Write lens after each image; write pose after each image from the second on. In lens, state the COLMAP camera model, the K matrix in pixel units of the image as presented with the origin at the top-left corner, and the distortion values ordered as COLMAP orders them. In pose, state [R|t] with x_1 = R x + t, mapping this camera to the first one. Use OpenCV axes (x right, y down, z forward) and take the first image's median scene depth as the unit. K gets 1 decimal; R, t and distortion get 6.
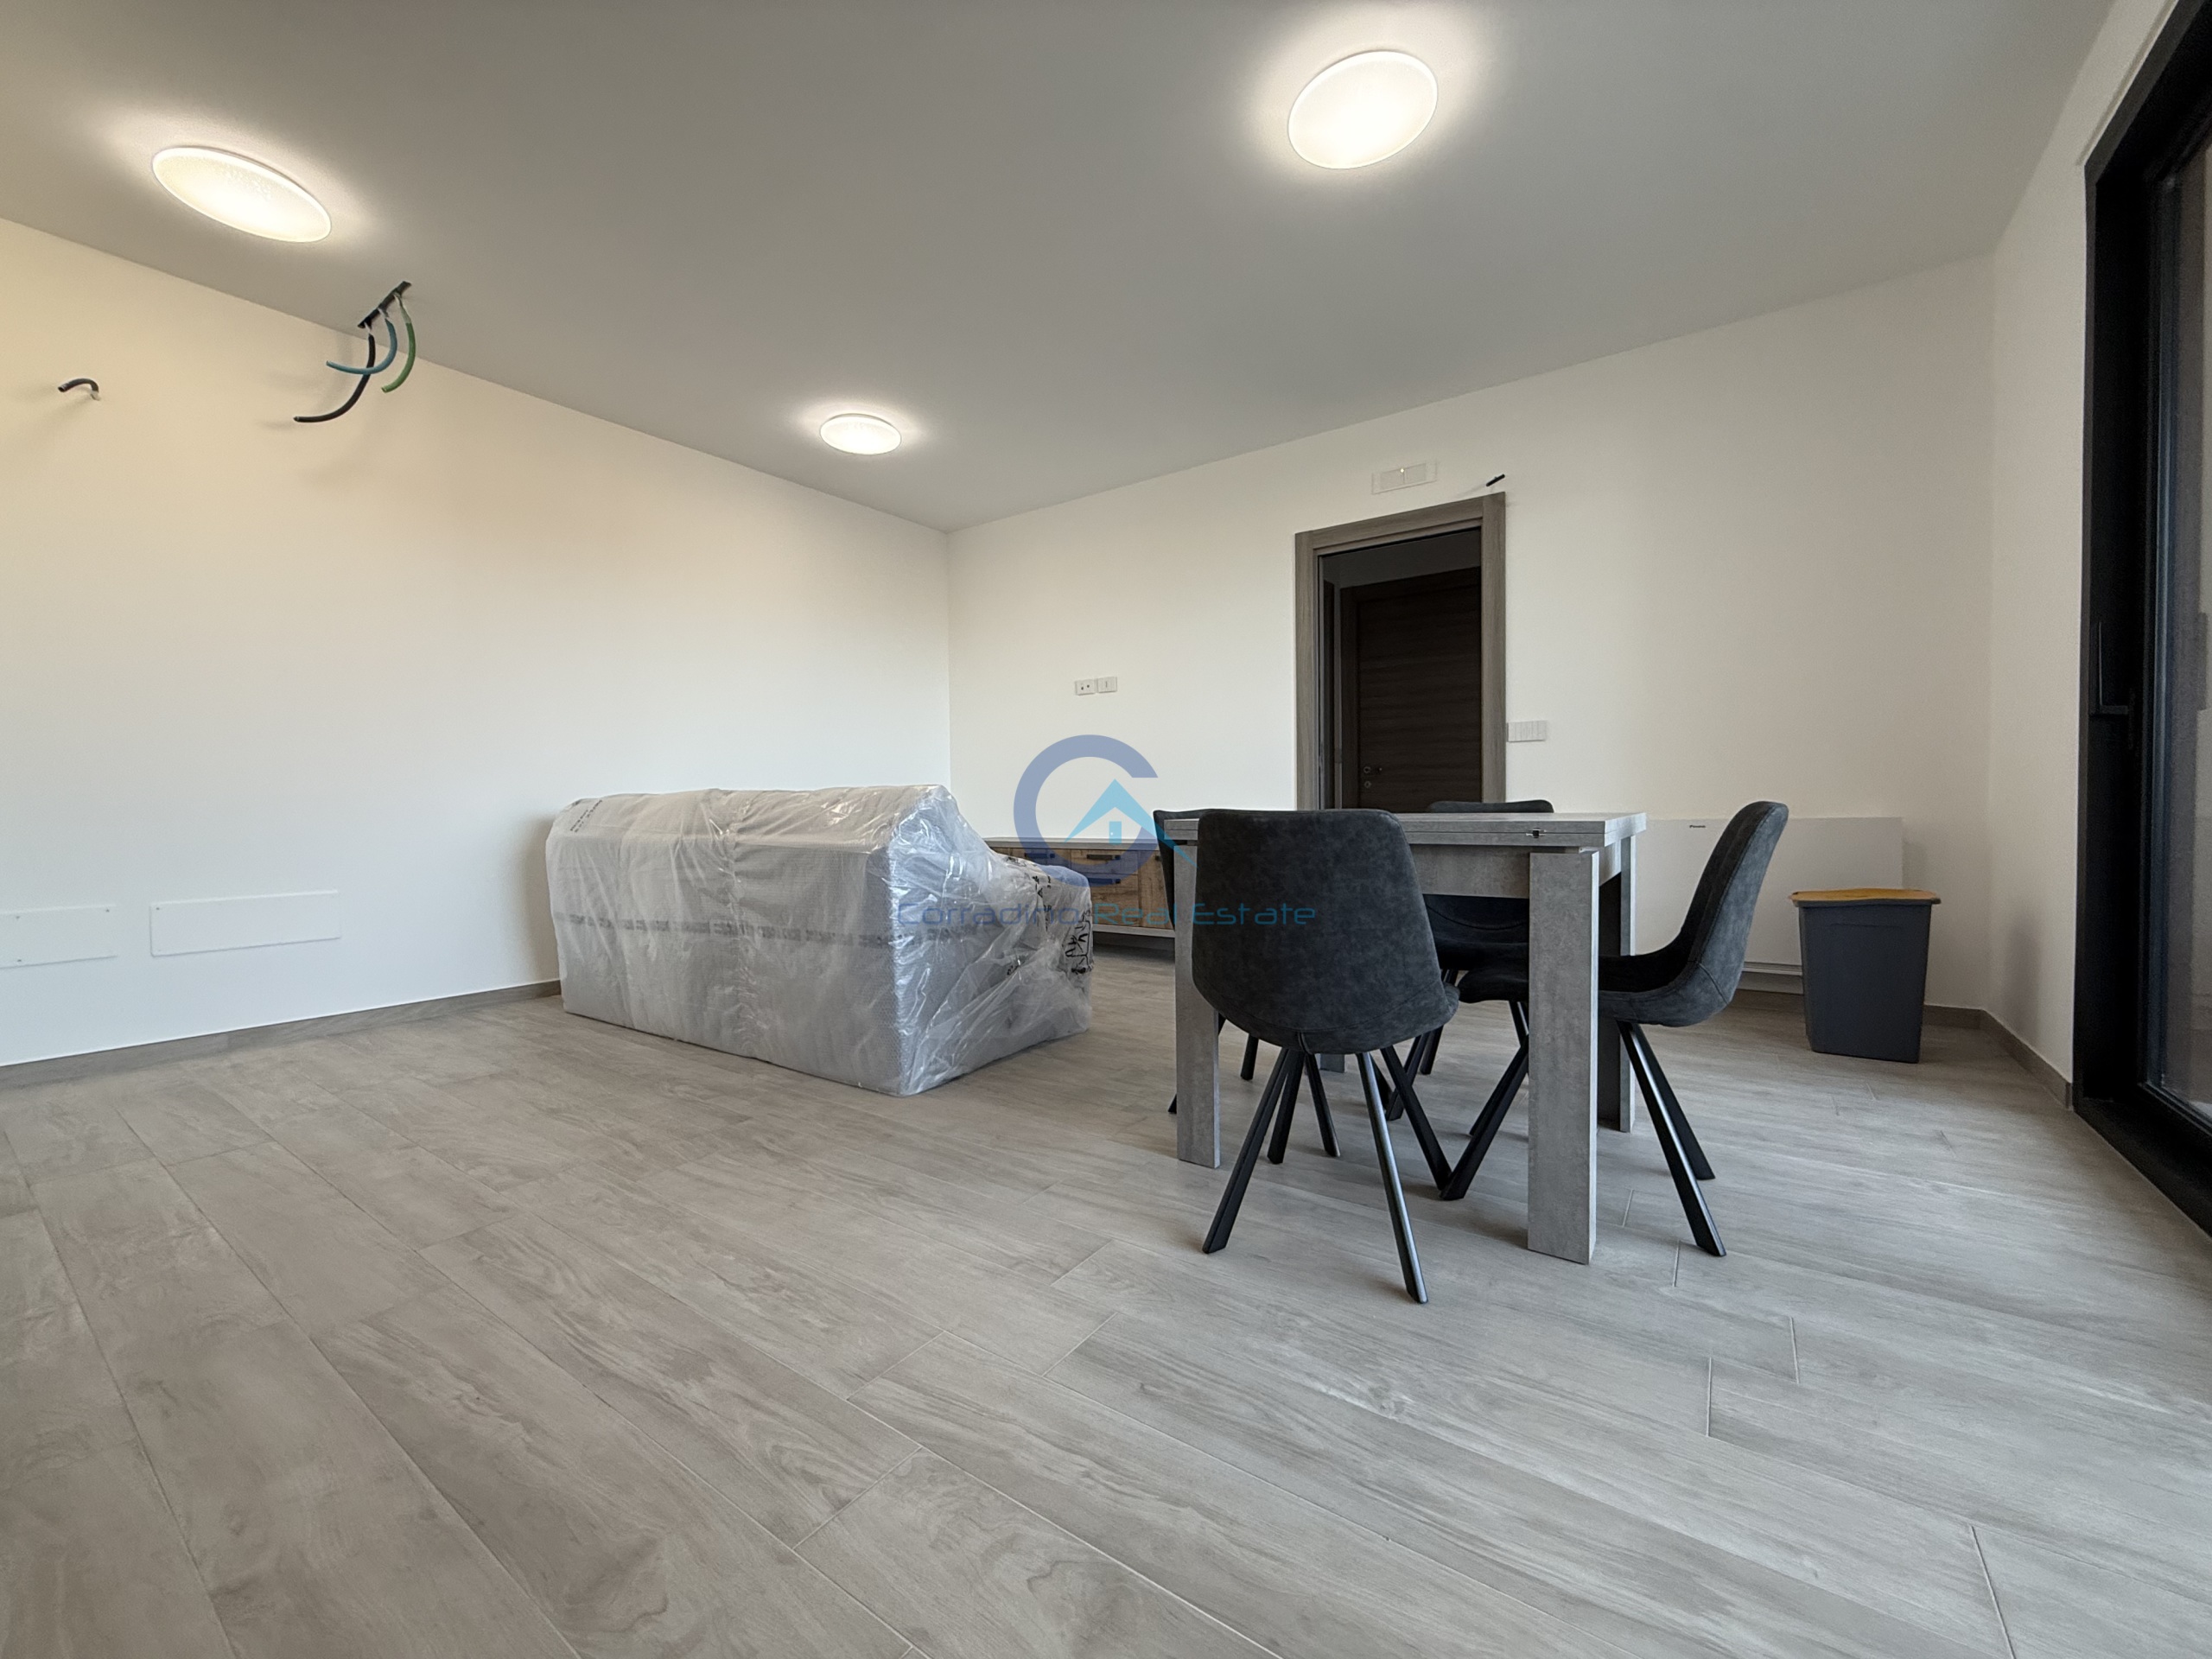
lens RADIAL K [[888.5, 0, 1100.6], [0, 888.5, 828.1], [0, 0, 1]] dist [-0.001163, 0.000204]
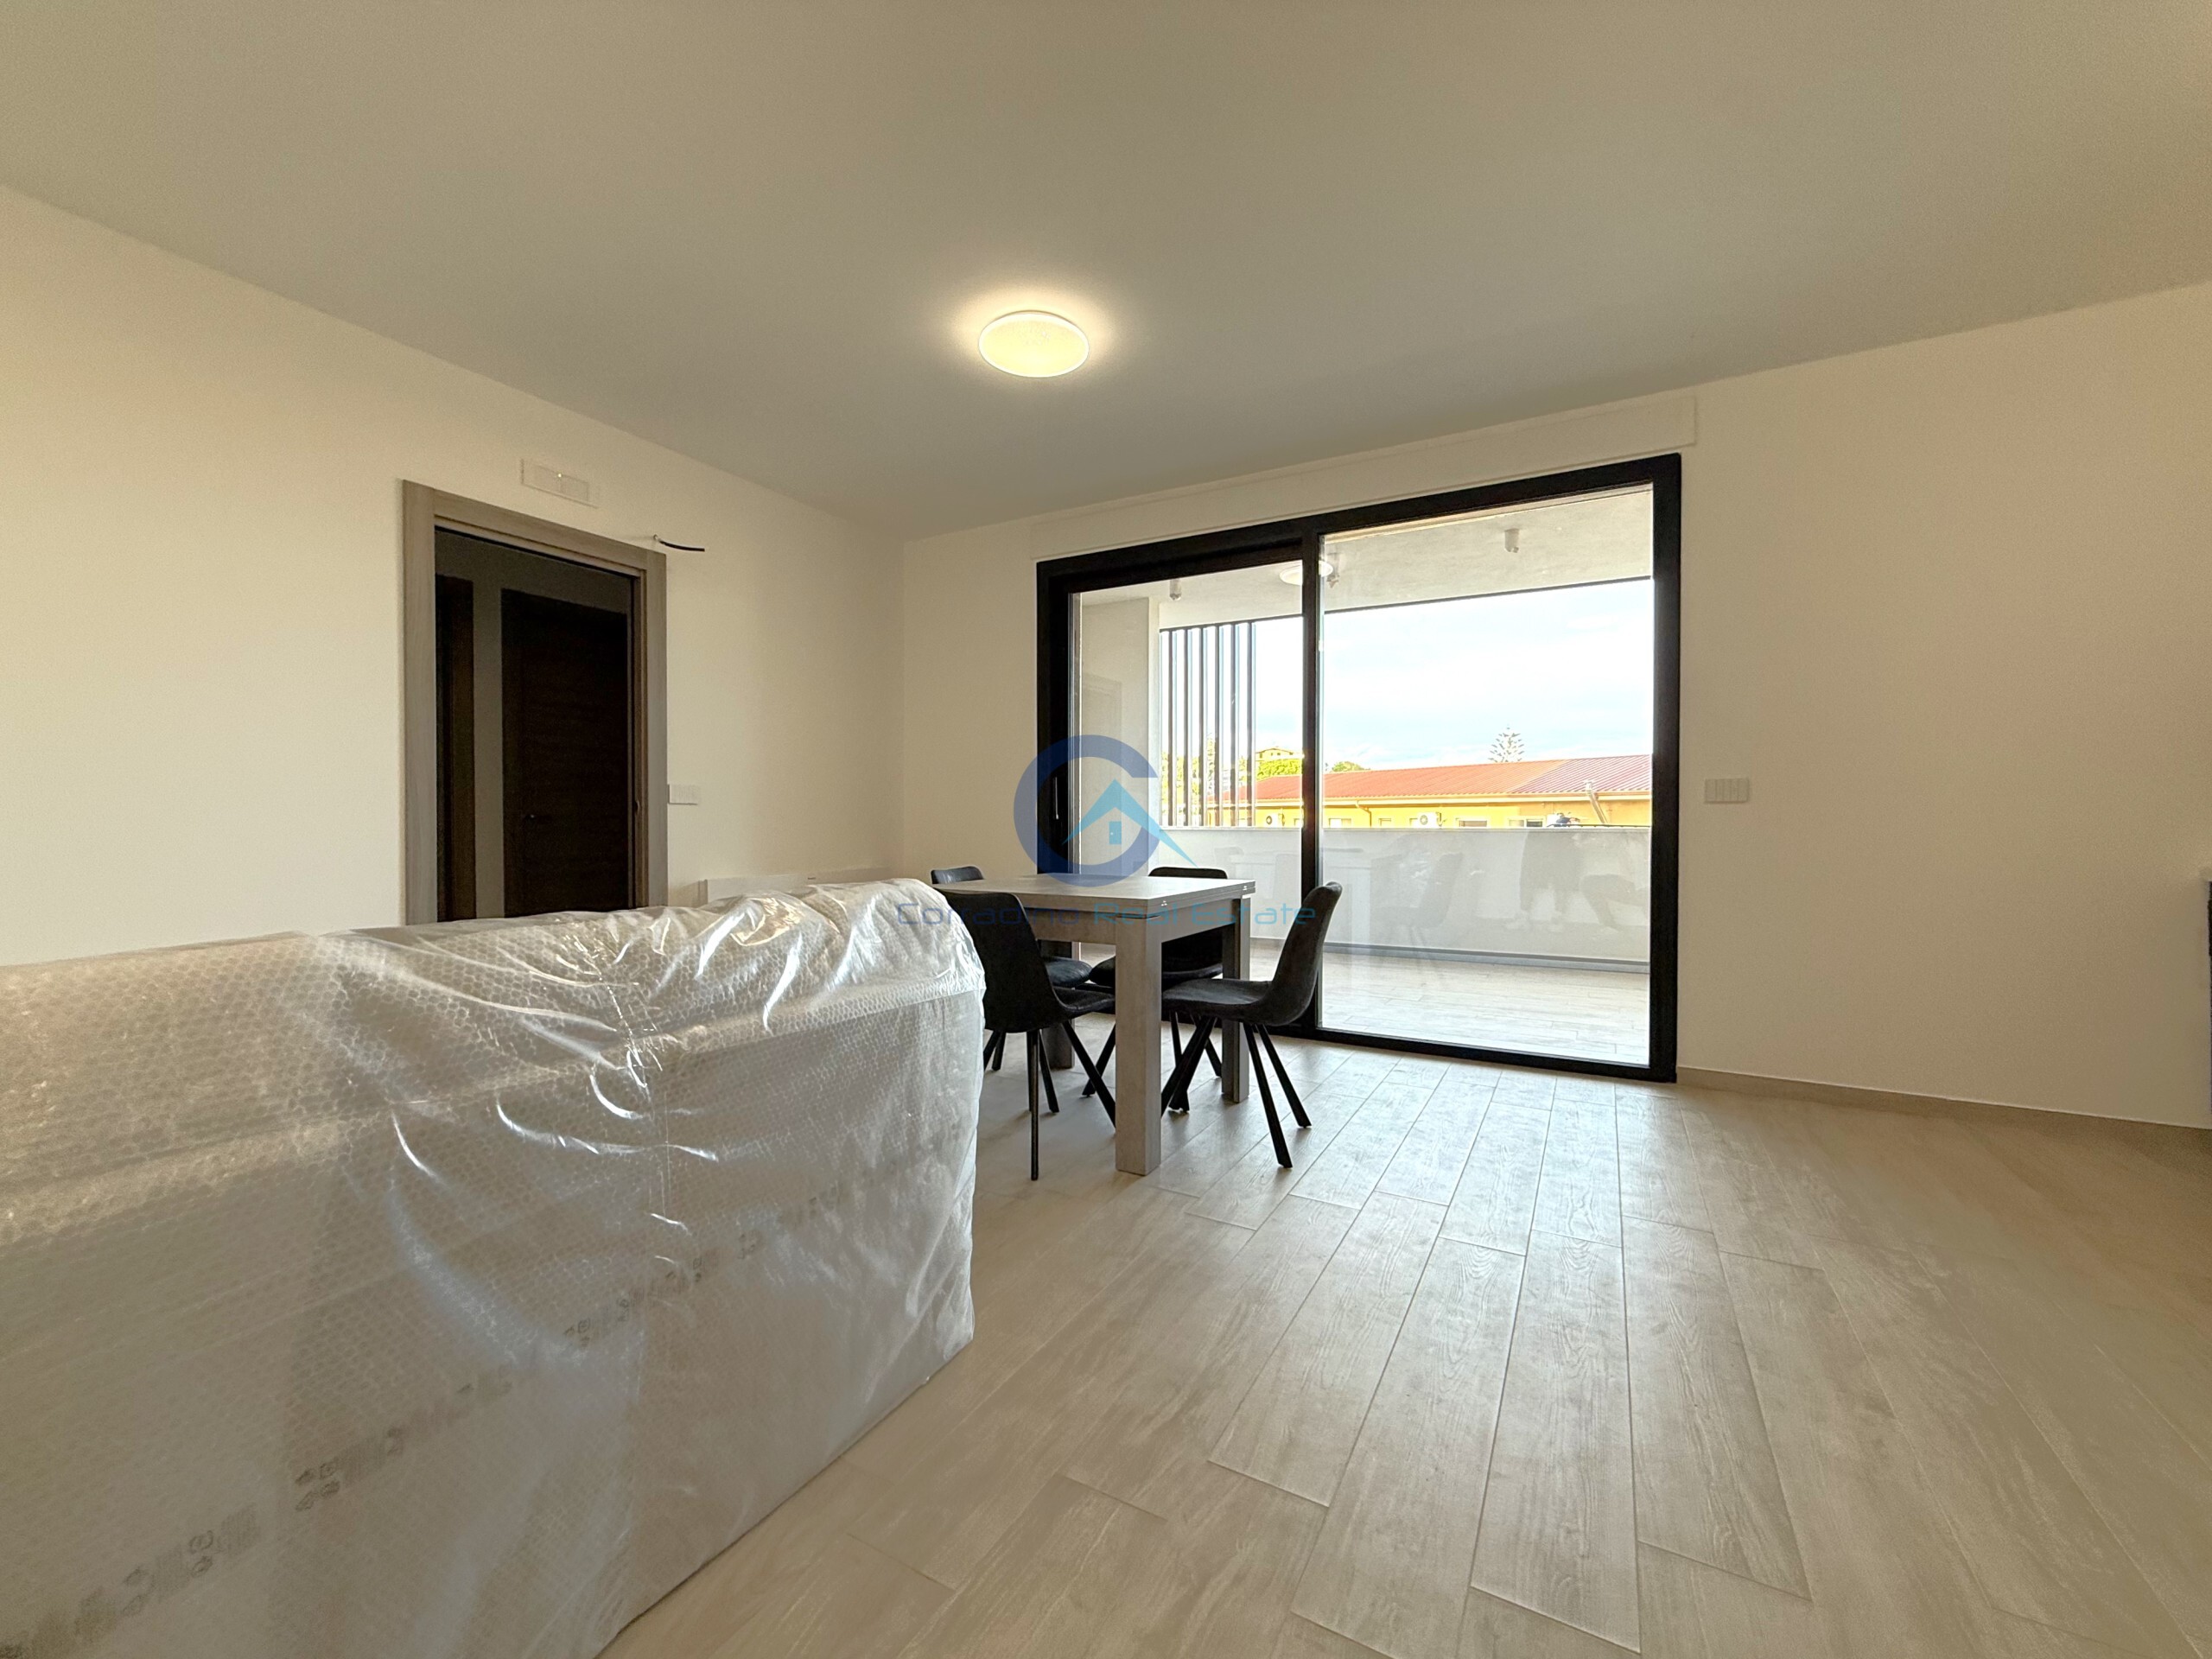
lens RADIAL K [[888.5, 0, 1105.2], [0, 888.5, 832.4], [0, 0, 1]] dist [-0.001163, 0.000204]
pose [[-0.115506, -0.002676, 0.993303, -0.978432], [0.028050, 0.999589, 0.005954, -0.093880], [-0.992911, 0.028549, -0.115384, 1.035384]]
